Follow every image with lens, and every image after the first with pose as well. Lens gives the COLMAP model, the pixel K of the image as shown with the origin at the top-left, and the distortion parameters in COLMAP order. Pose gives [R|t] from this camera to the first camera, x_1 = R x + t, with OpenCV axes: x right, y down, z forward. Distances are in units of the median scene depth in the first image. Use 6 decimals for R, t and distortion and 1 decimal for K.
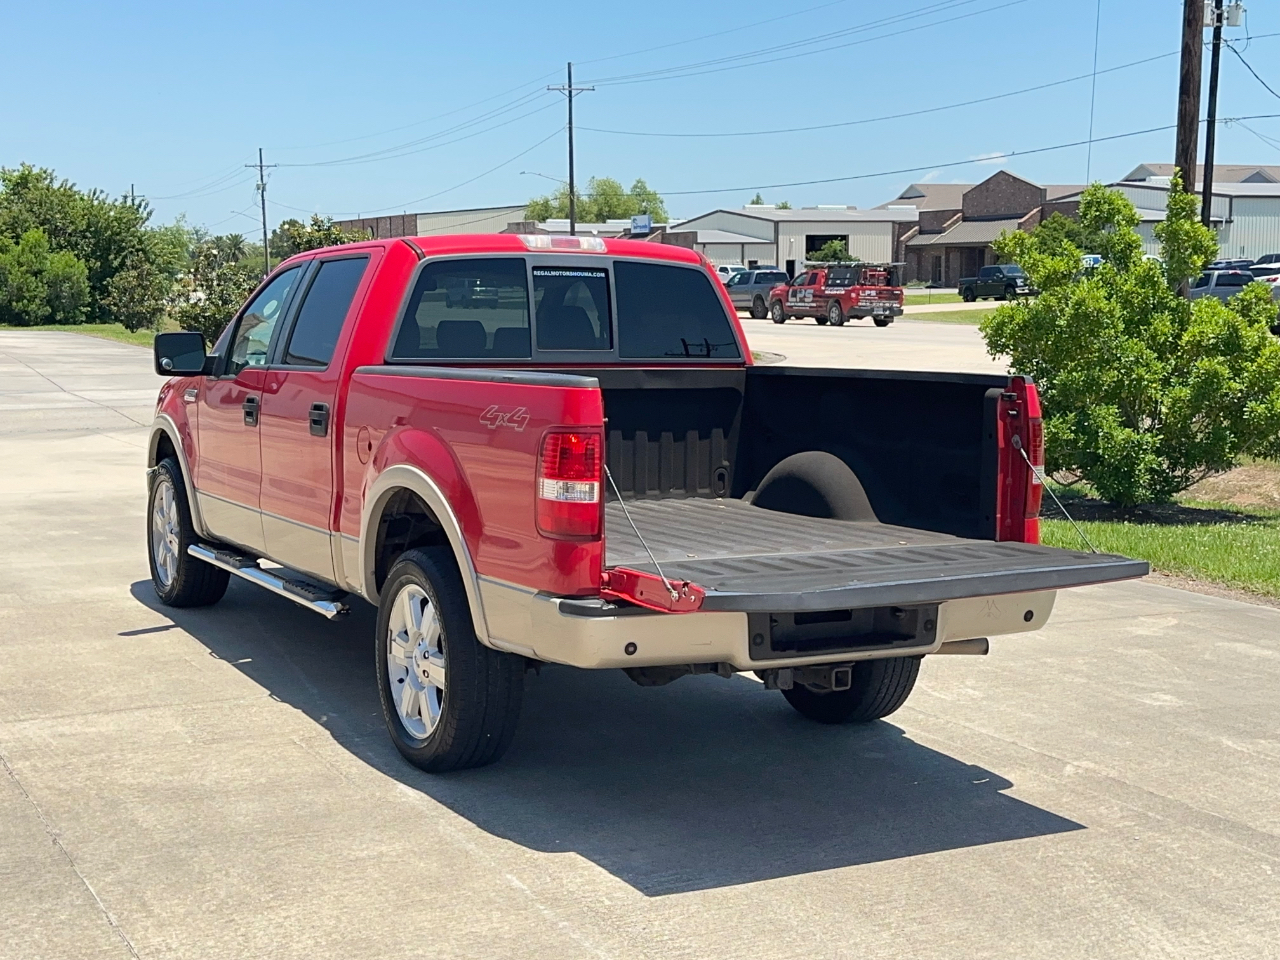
lens RADIAL K [[1746.2, 0, 638.4], [0, 1746.2, 472.5], [0, 0, 1]] dist [0.214613, -0.489100]
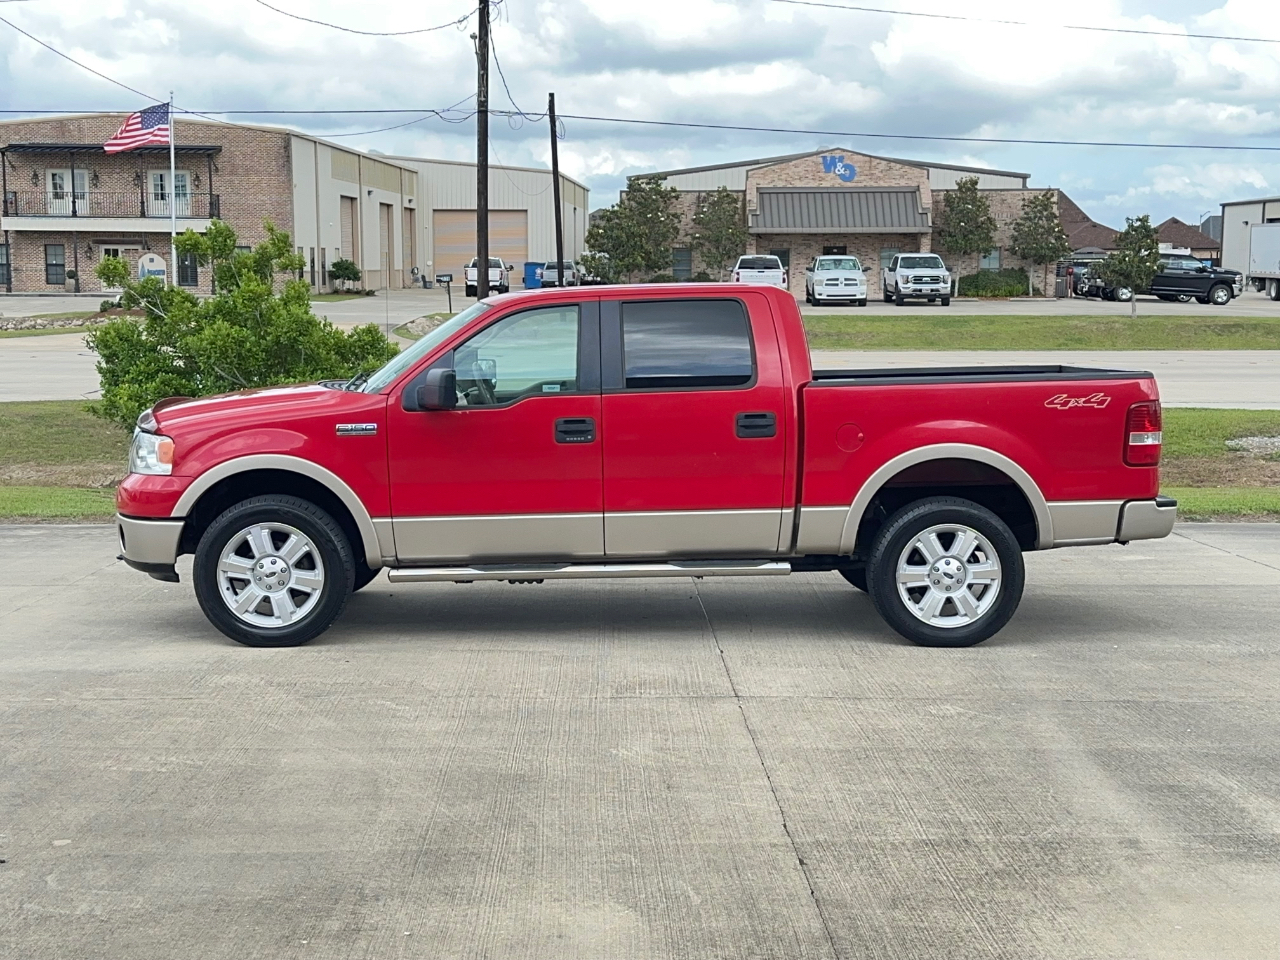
lens RADIAL K [[1739.3, 0, 640.0], [0, 1739.3, 480.1], [0, 0, 1]] dist [0.204855, -0.436084]
pose [[0.463410, -0.100072, 0.880475, -1.390594], [0.094941, 0.993491, 0.062947, -0.082005], [-0.881043, 0.054423, 0.469894, 0.487846]]
